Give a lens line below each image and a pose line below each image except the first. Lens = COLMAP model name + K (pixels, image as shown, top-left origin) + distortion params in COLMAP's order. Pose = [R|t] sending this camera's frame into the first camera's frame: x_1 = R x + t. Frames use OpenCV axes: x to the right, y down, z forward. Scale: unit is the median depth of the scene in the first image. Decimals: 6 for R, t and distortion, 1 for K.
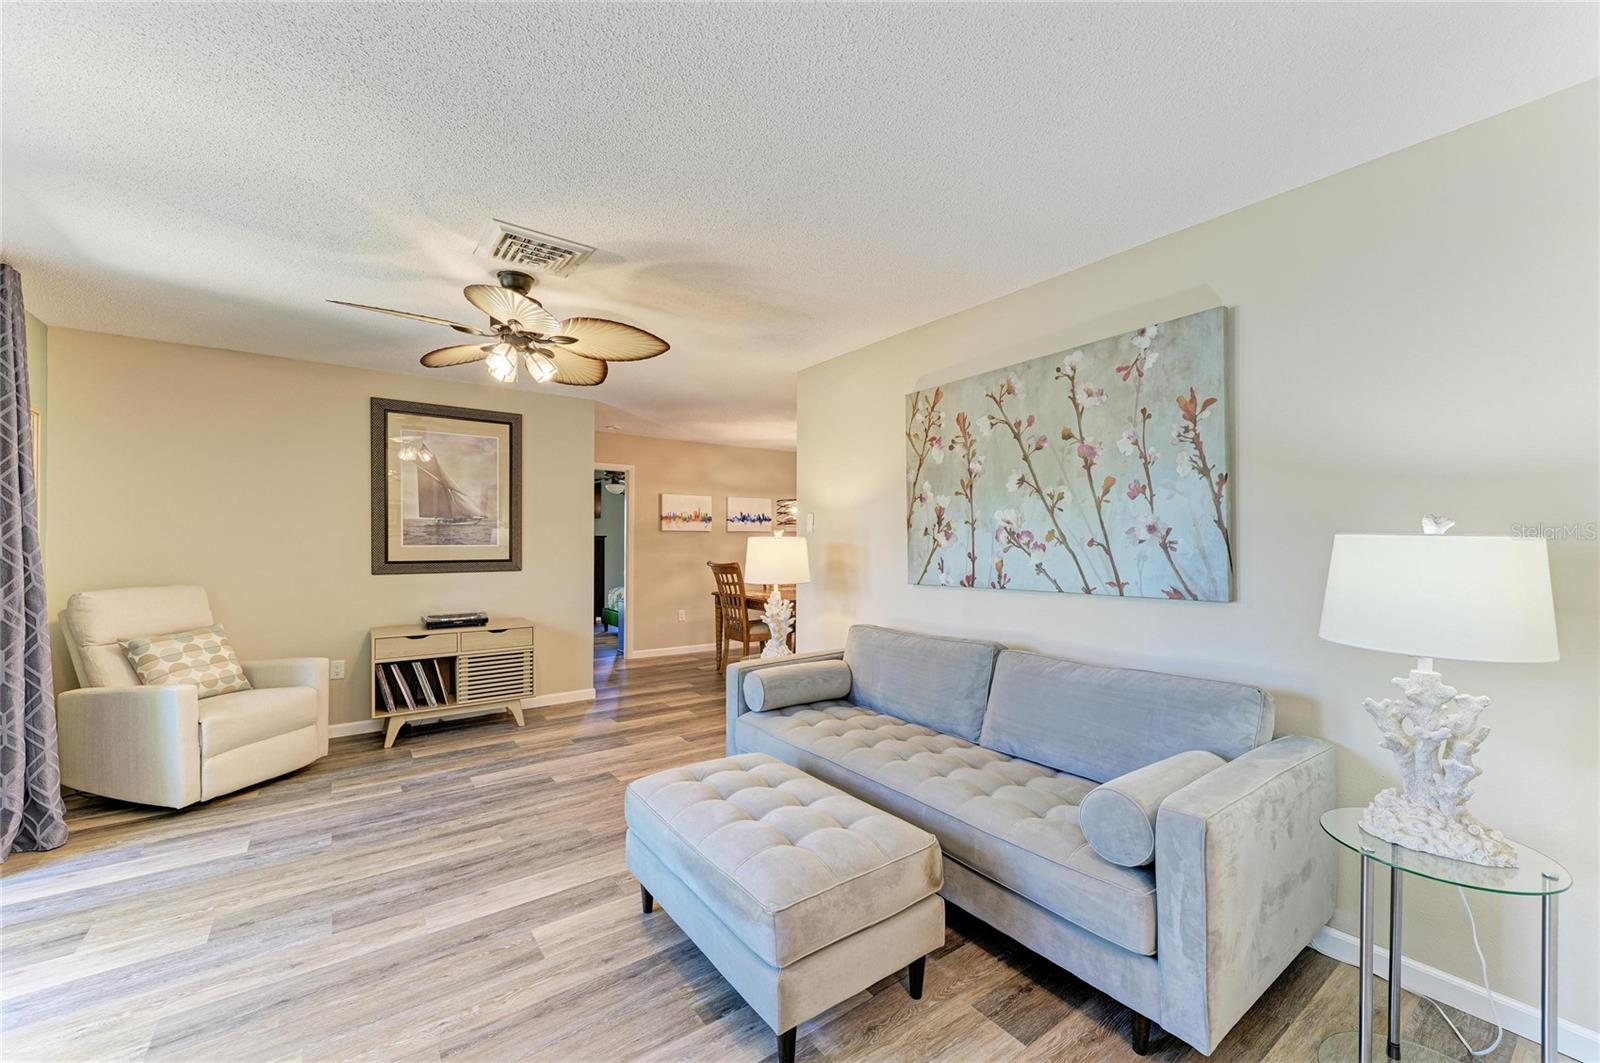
lens RADIAL K [[678.4, 0, 799.4], [0, 678.4, 543.1], [0, 0, 1]] dist [0.022253, -0.007857]
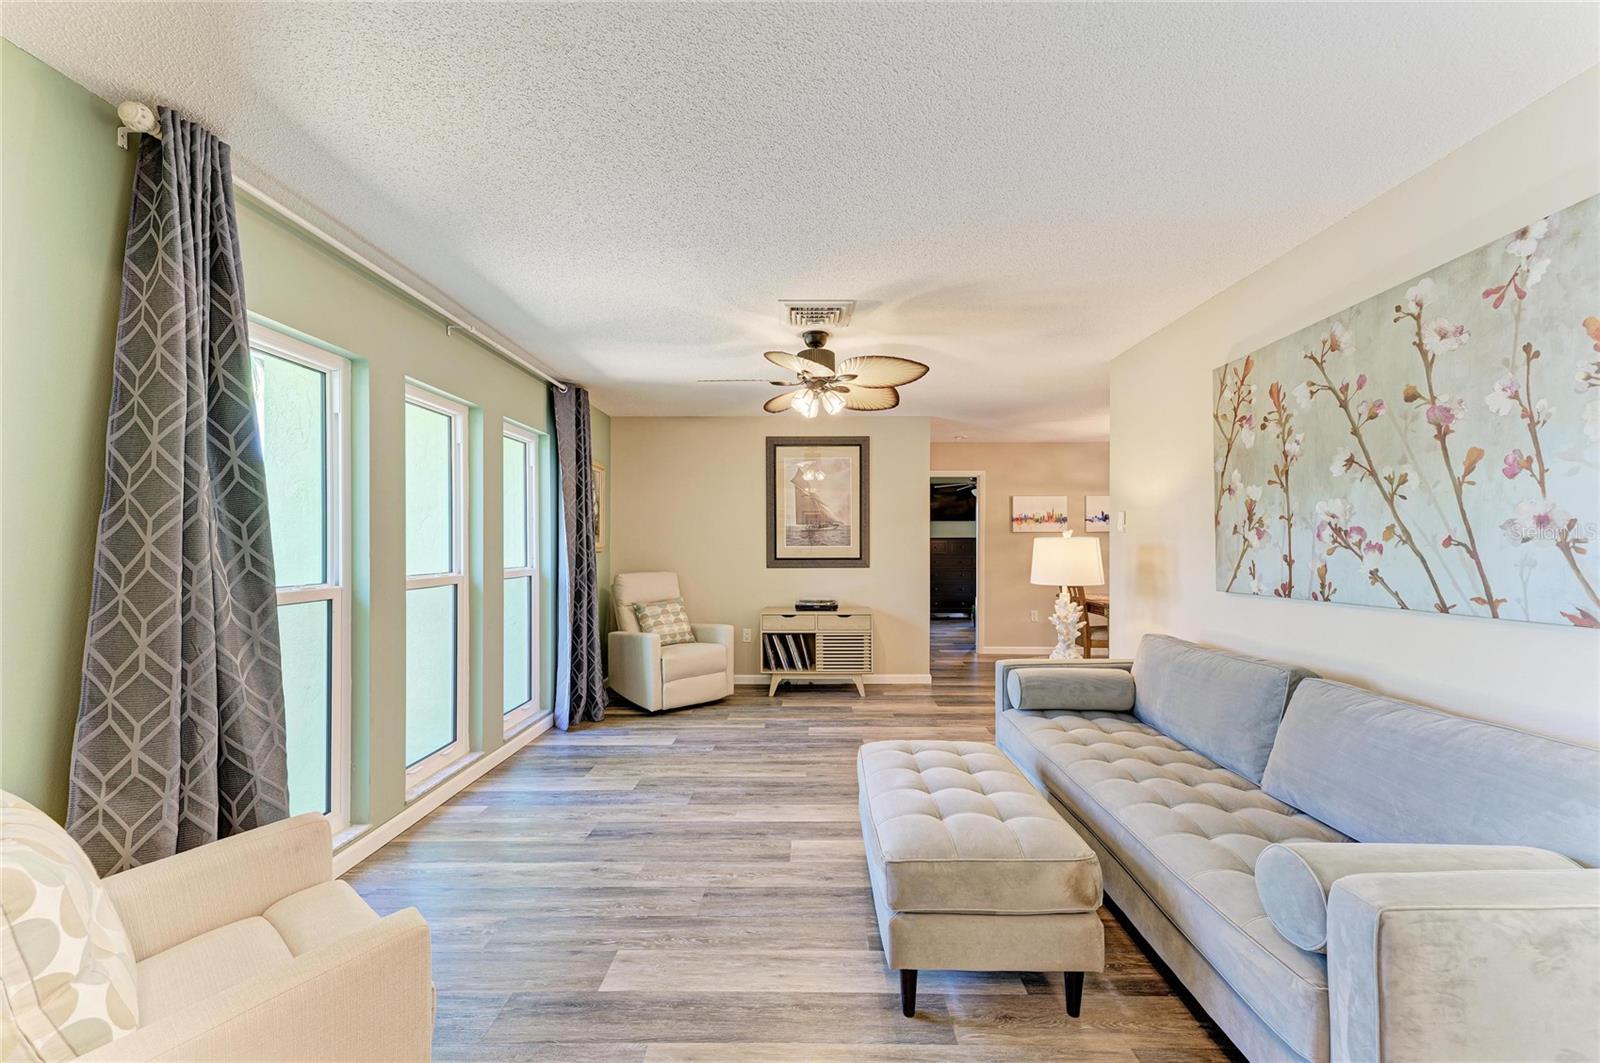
lens RADIAL K [[678.4, 0, 799.4], [0, 678.4, 543.1], [0, 0, 1]] dist [0.022253, -0.007857]
pose [[0.769584, -0.003046, -0.638538, 0.348076], [0.001230, 0.999994, -0.003288, 0.002256], [0.638544, 0.001745, 0.769583, 0.007625]]
